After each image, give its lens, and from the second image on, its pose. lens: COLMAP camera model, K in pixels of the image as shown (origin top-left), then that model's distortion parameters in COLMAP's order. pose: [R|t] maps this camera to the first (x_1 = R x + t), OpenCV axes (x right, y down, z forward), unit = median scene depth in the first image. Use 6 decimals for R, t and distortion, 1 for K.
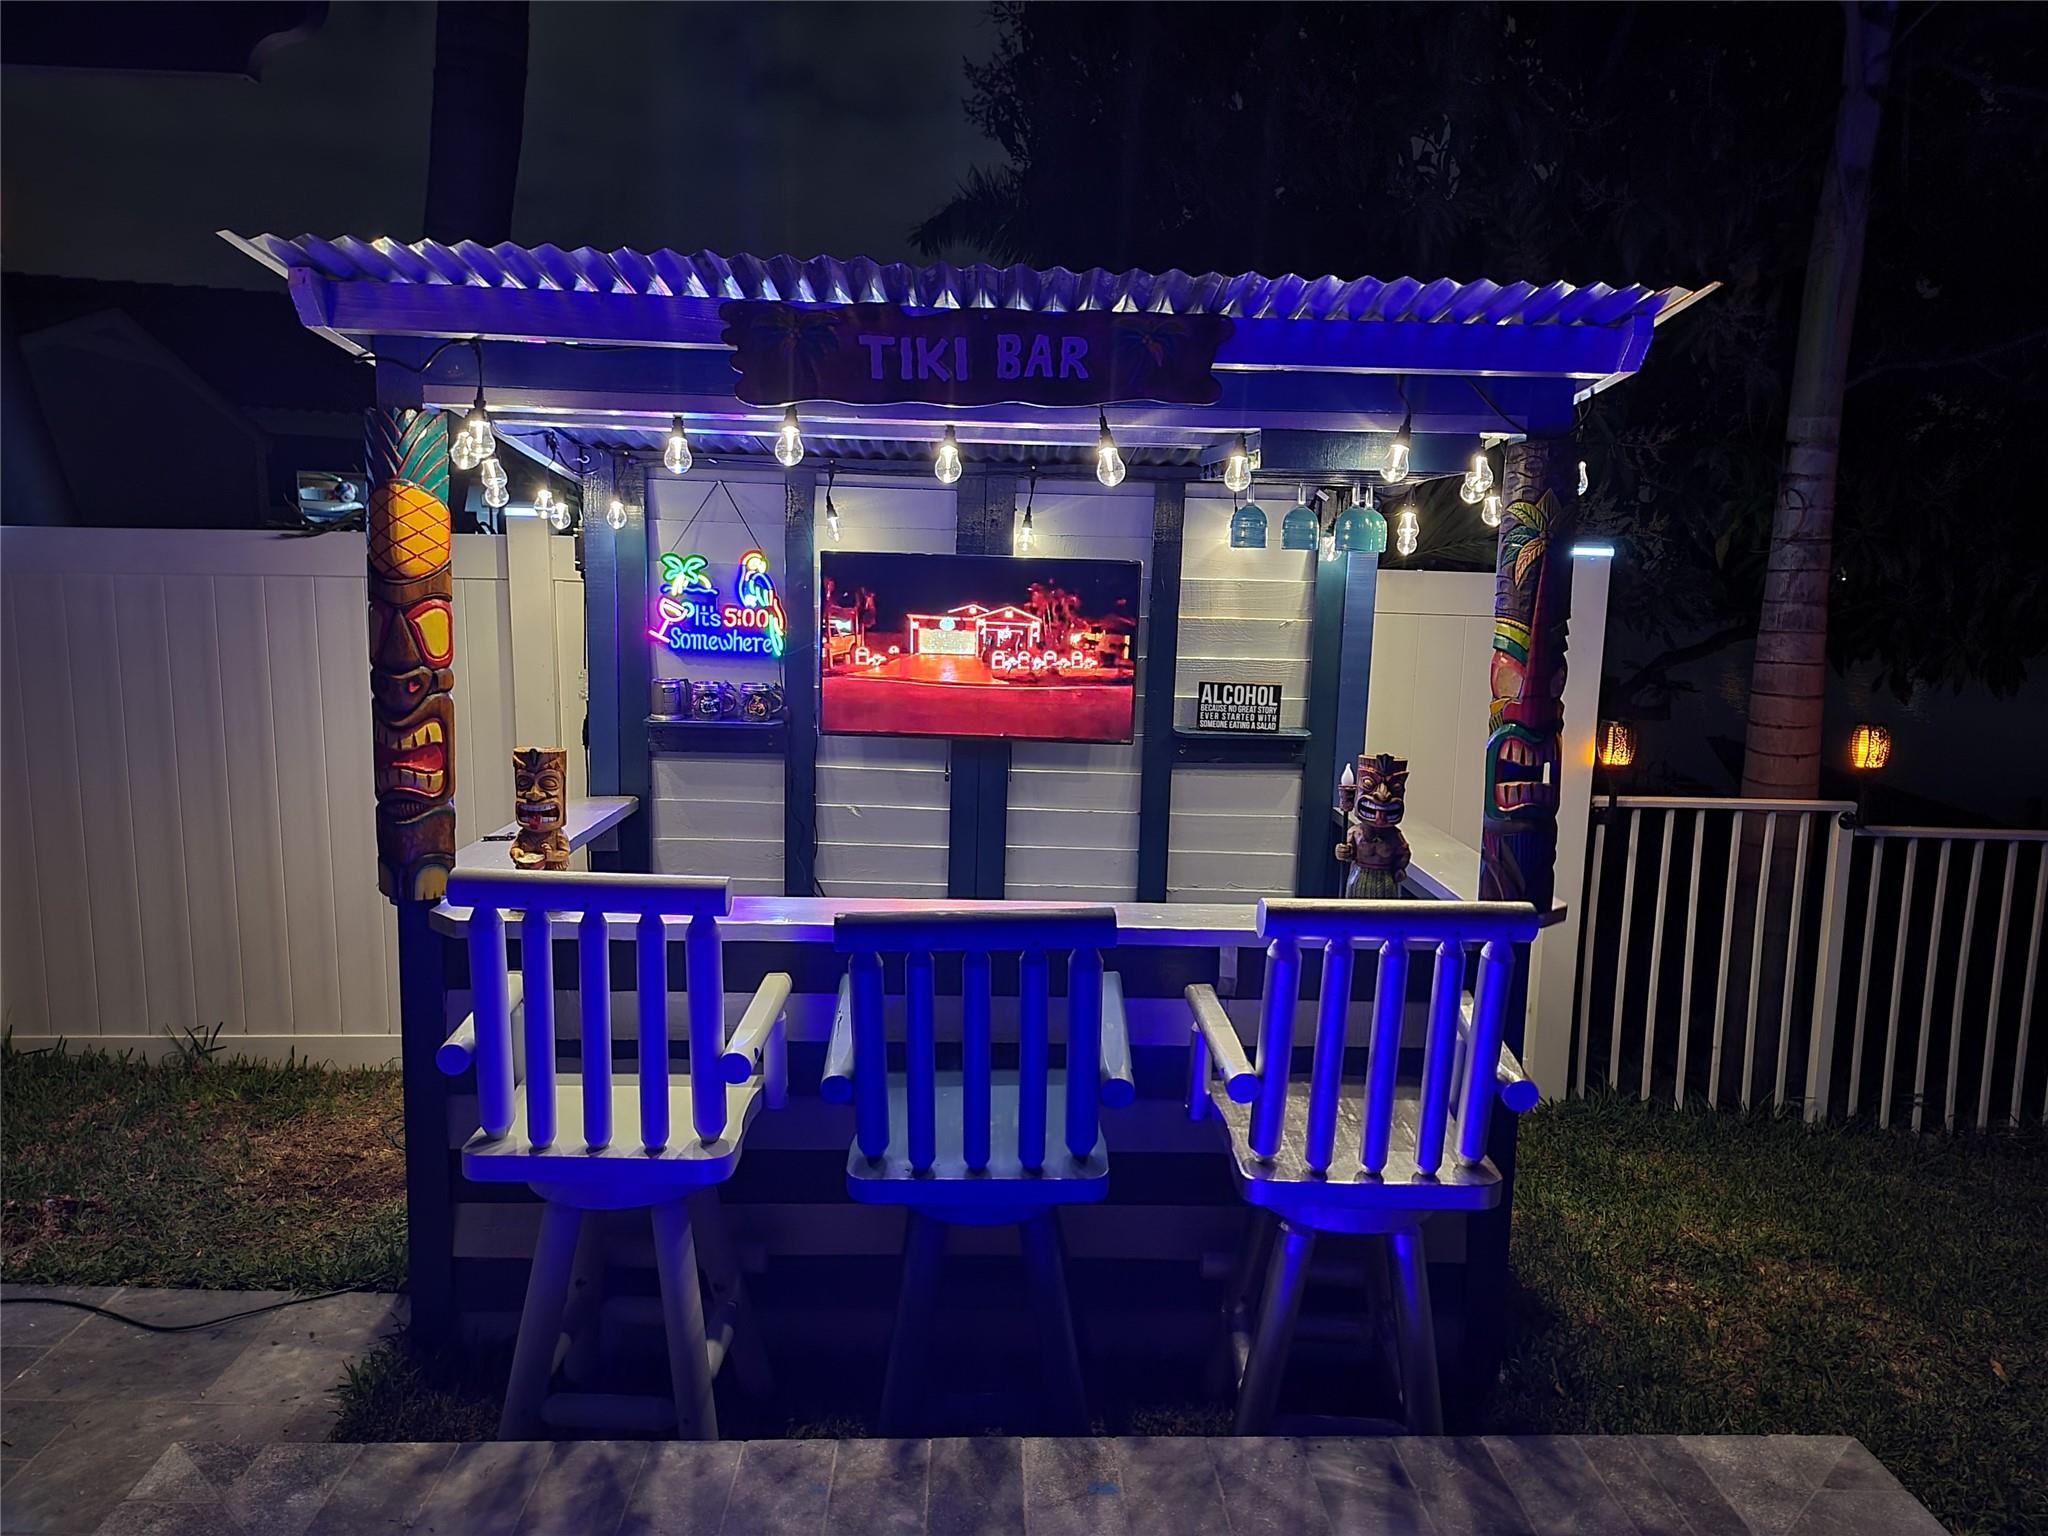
lens RADIAL K [[1476.7, 0, 1053.0], [0, 1476.7, 783.1], [0, 0, 1]] dist [0.038495, -0.032387]
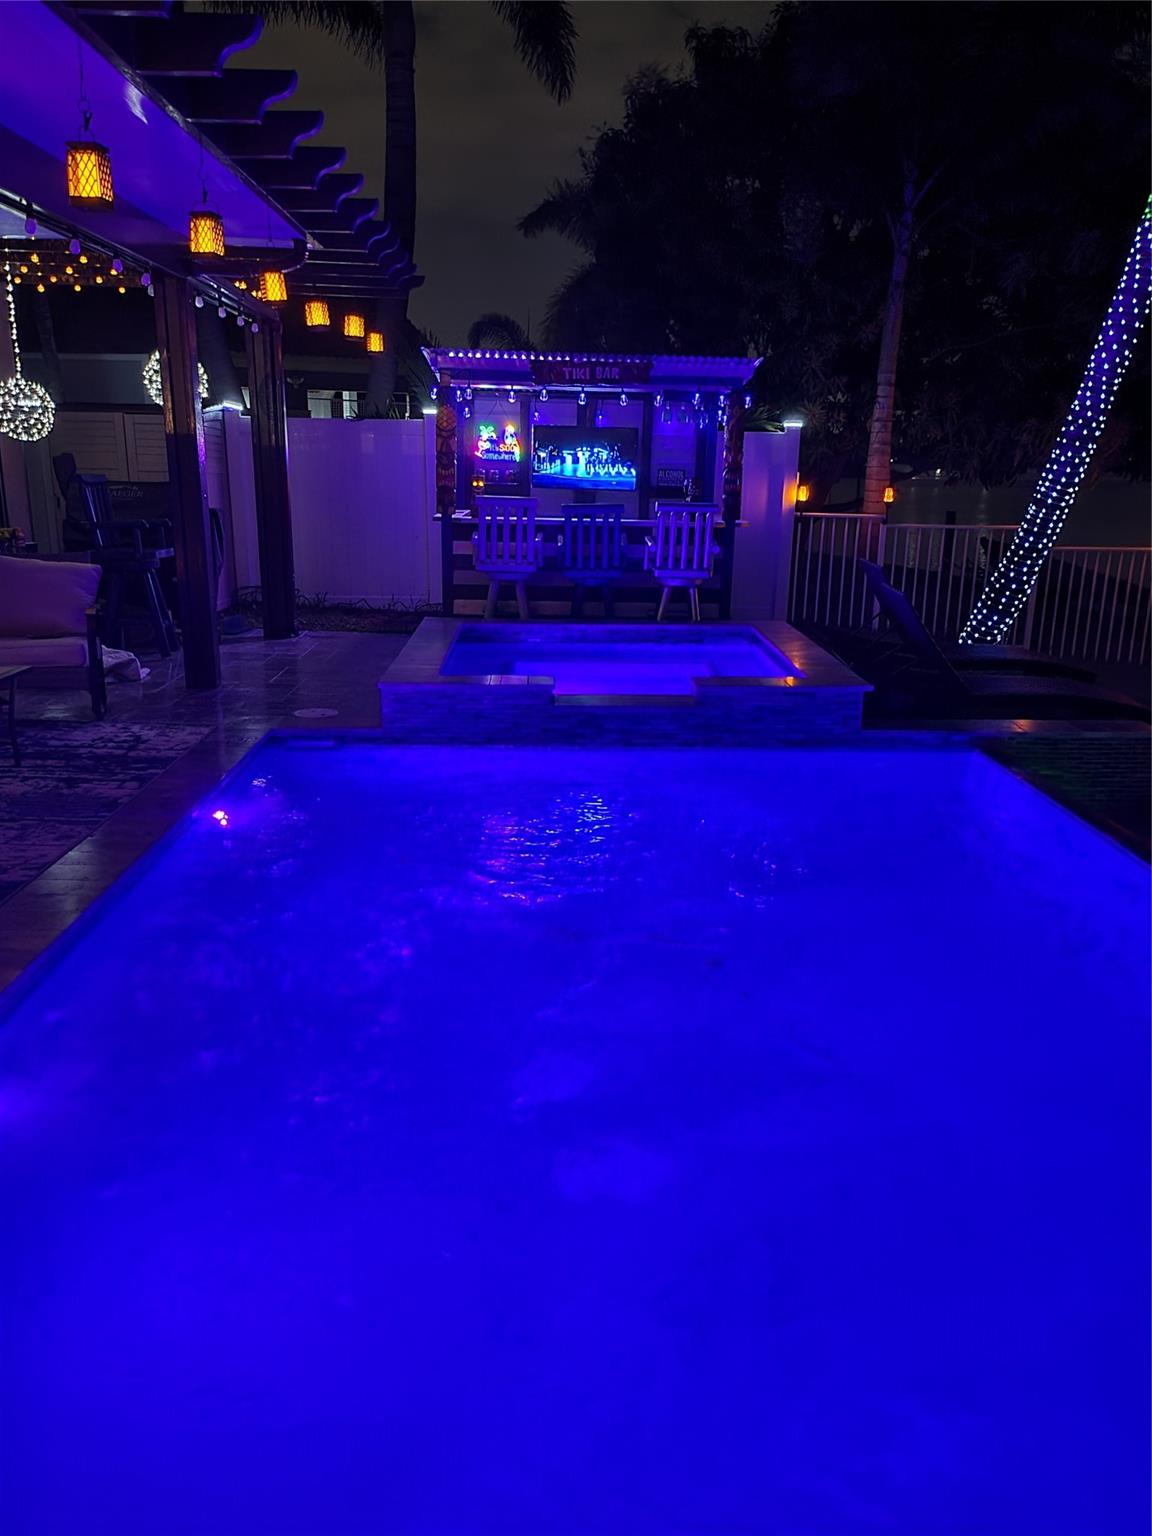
lens RADIAL K [[1190.4, 0, 604.2], [0, 1190.4, 790.8], [0, 0, 1]] dist [0.040522, -0.030709]
pose [[0.999998, -0.001366, -0.001732, -0.011022], [0.001584, 0.991079, 0.133268, 0.356595], [0.001534, -0.133270, 0.991079, -2.088122]]
